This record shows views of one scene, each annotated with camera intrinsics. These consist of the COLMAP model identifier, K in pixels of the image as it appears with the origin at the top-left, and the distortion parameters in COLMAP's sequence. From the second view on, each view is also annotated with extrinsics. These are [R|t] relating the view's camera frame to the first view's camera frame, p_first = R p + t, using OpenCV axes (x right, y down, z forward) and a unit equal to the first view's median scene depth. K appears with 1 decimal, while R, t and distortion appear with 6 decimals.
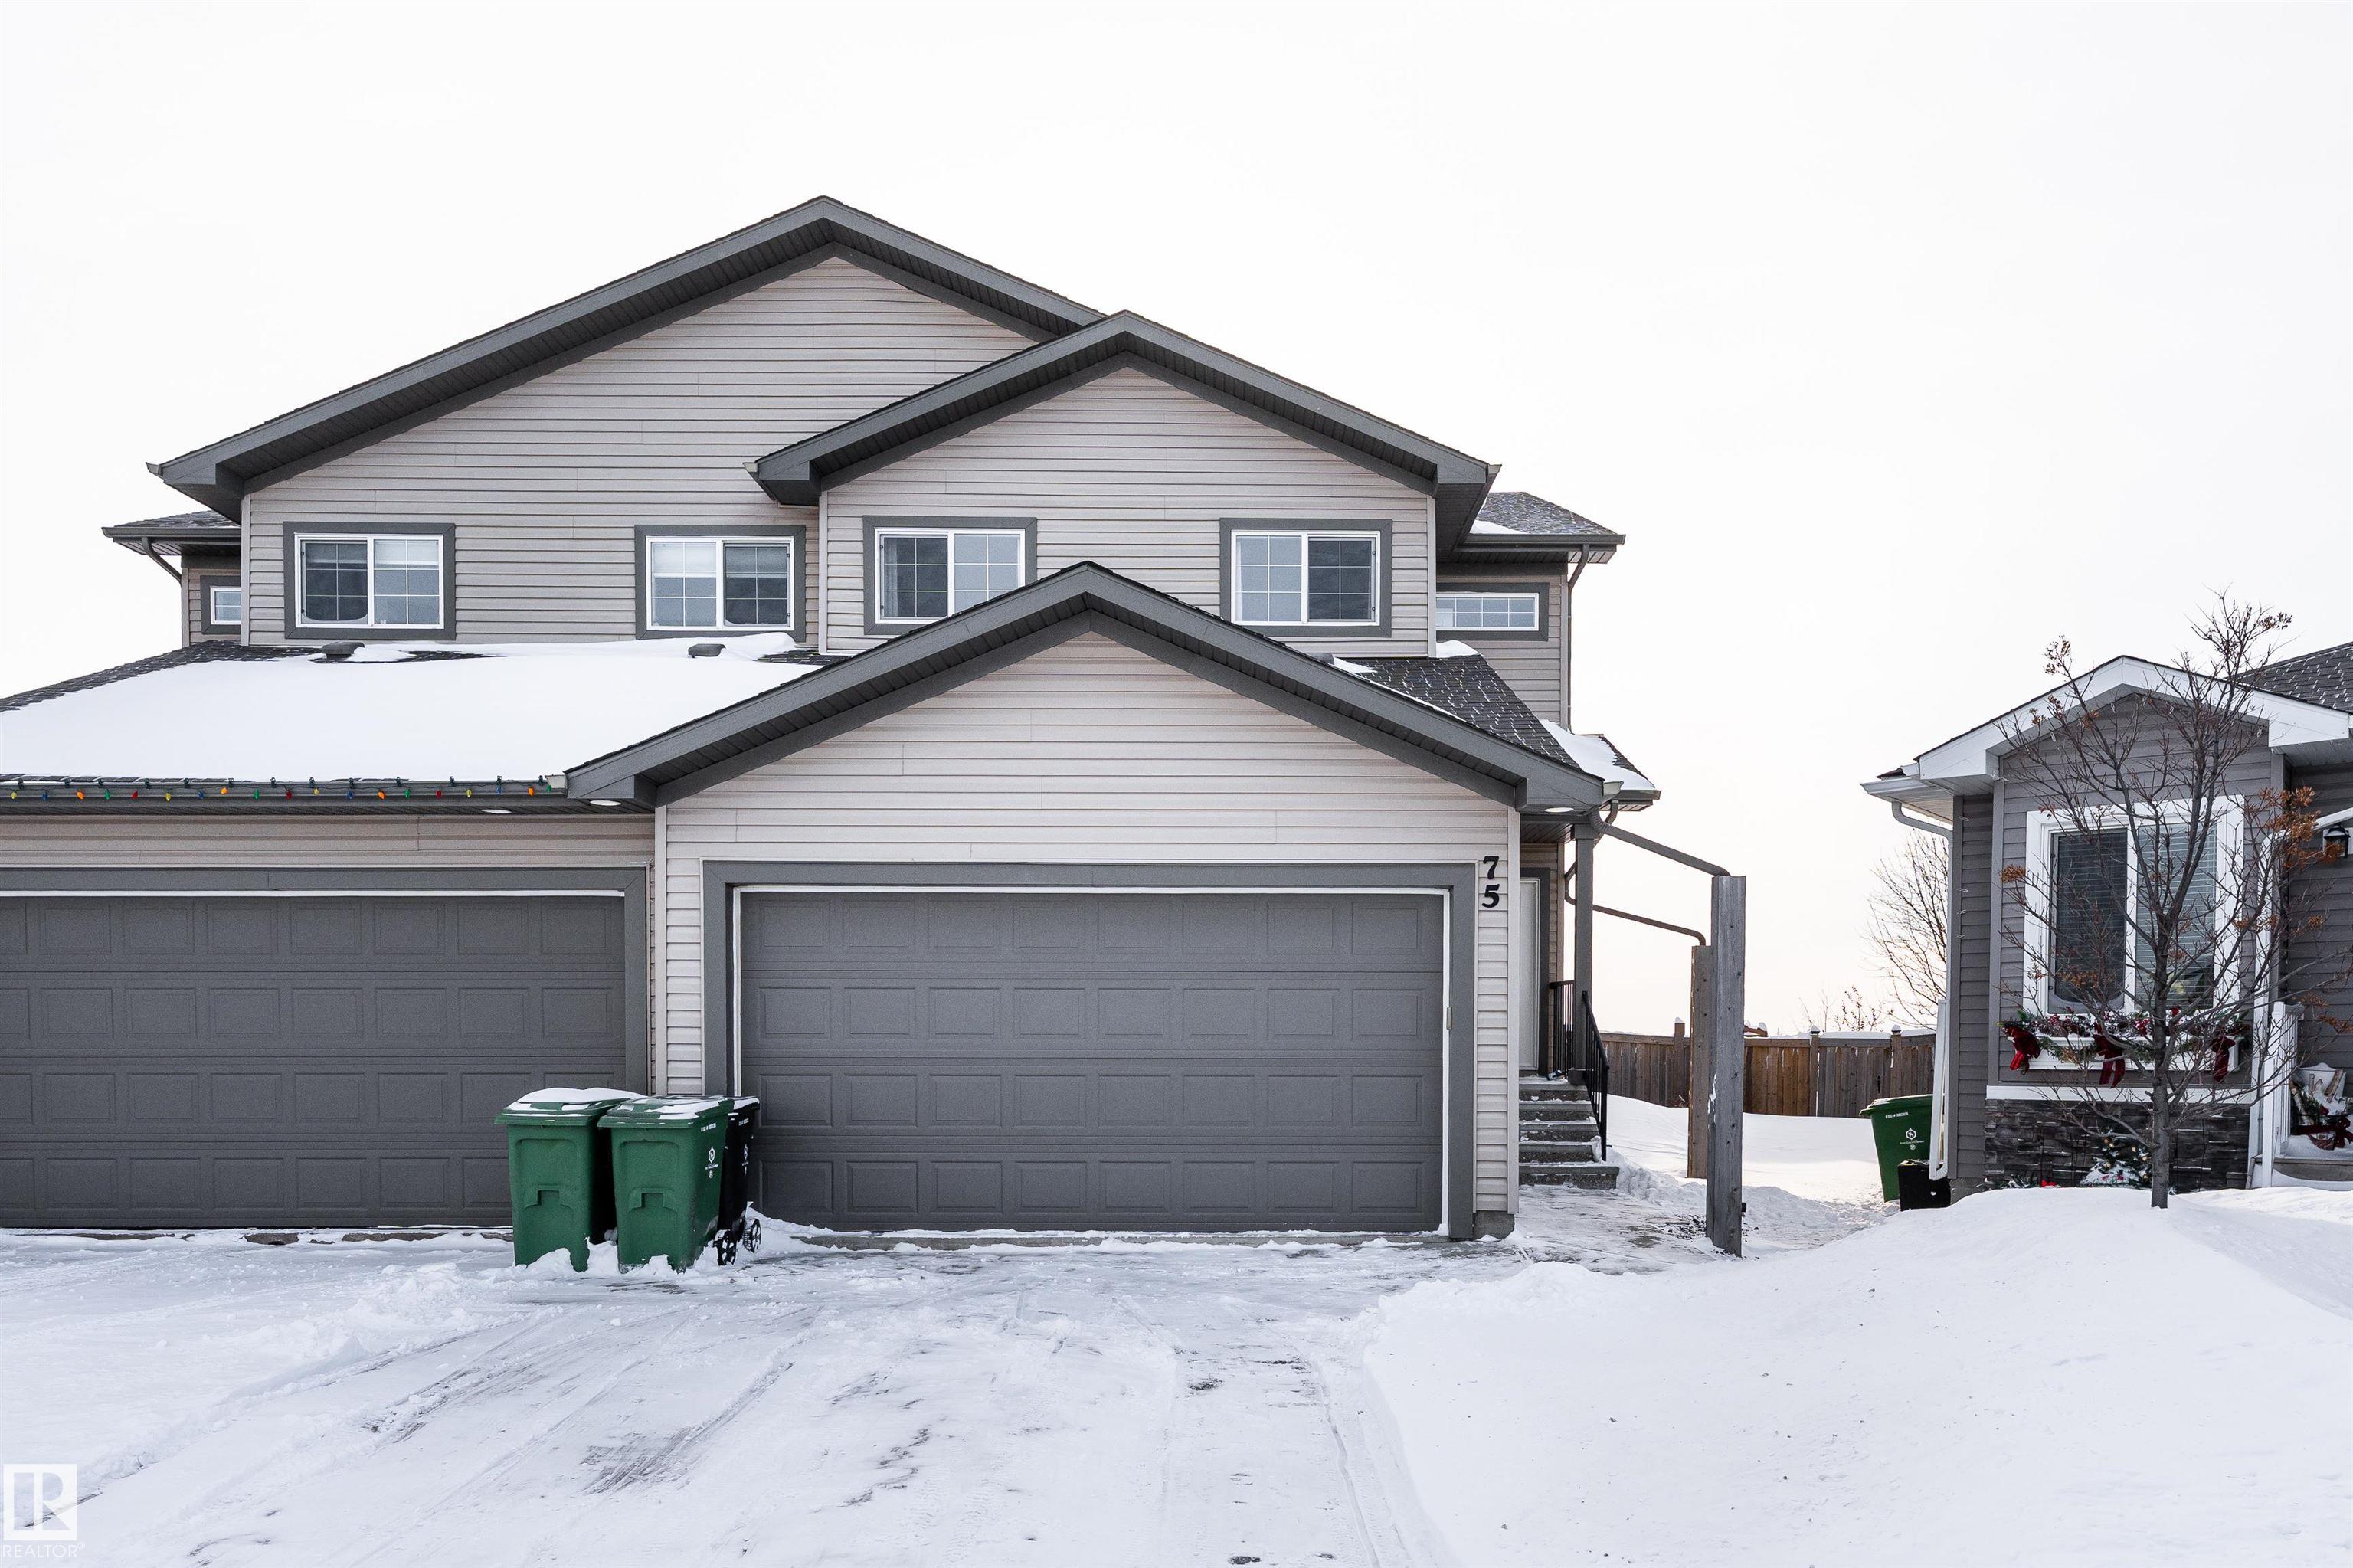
lens RADIAL K [[1170.0, 0, 1176.5], [0, 1170.0, 784.0], [0, 0, 1]] dist [0.001120, -0.000187]
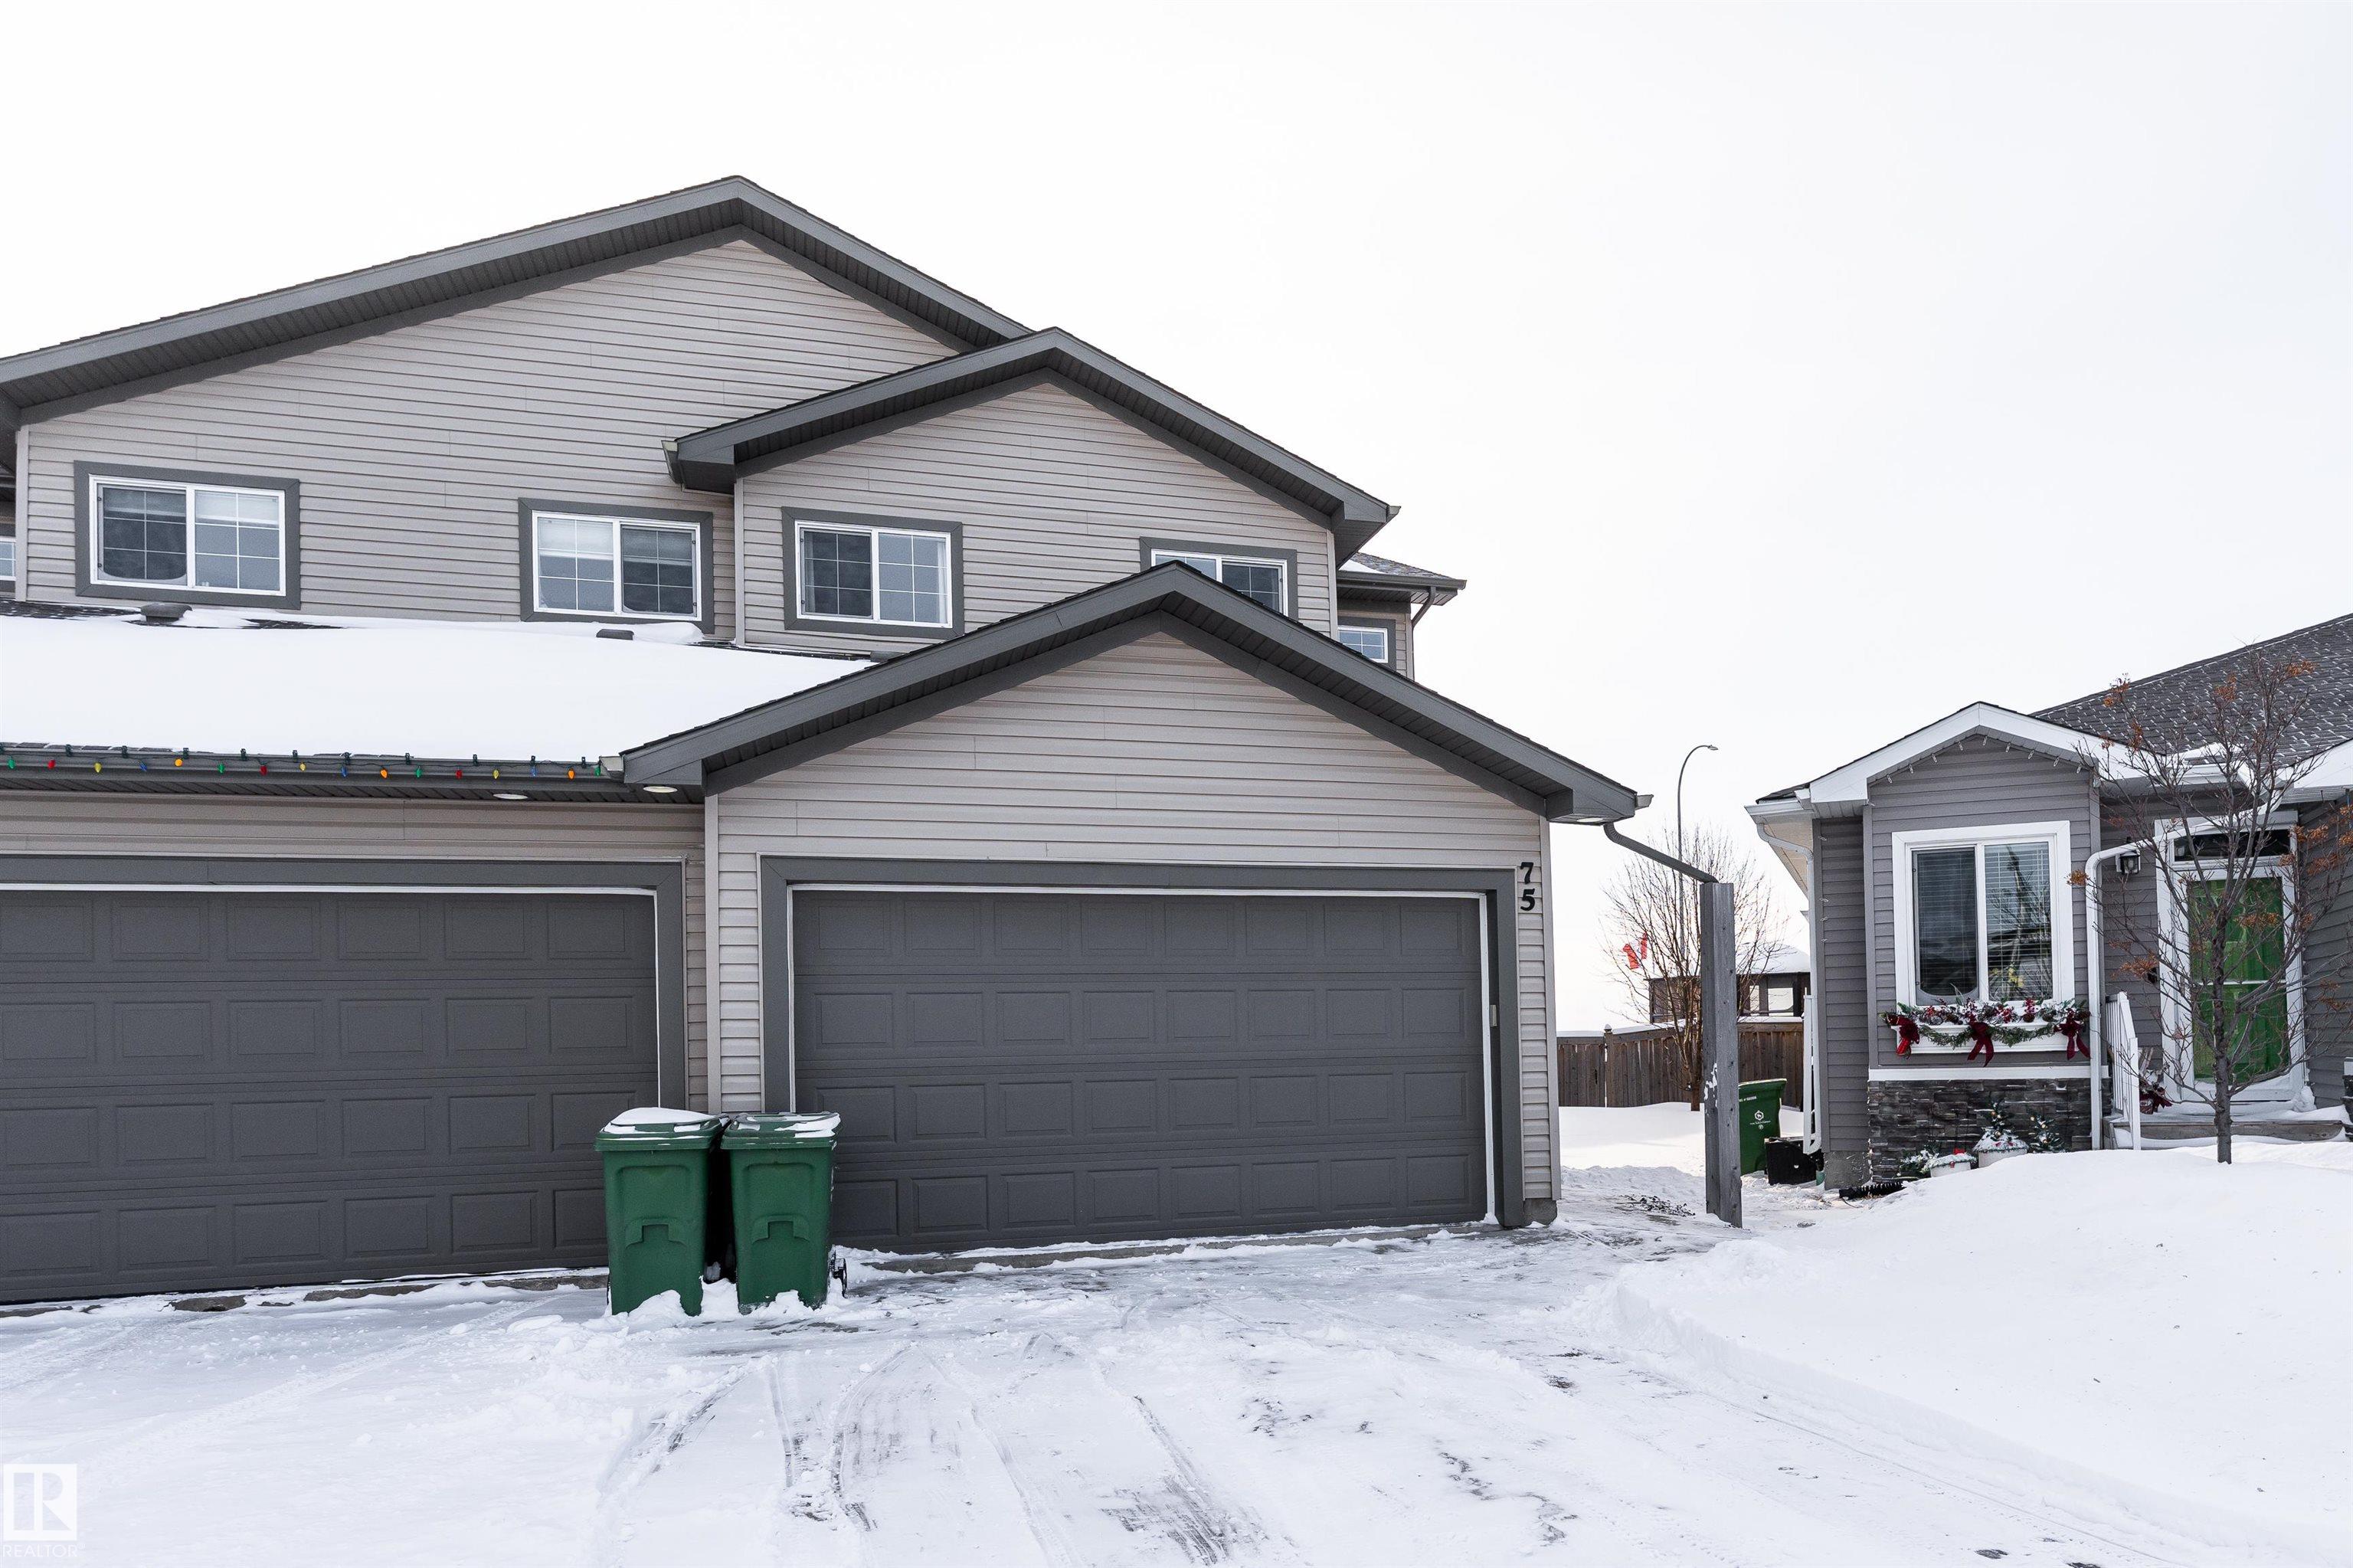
lens RADIAL K [[1120.2, 0, 1176.0], [0, 1120.2, 773.3], [0, 0, 1]] dist [0.001042, -0.000202]
pose [[0.977941, 0.029243, 0.206824, -0.256929], [-0.023698, 0.999292, -0.029236, 0.018013], [-0.207532, 0.023690, 0.977941, 0.066583]]
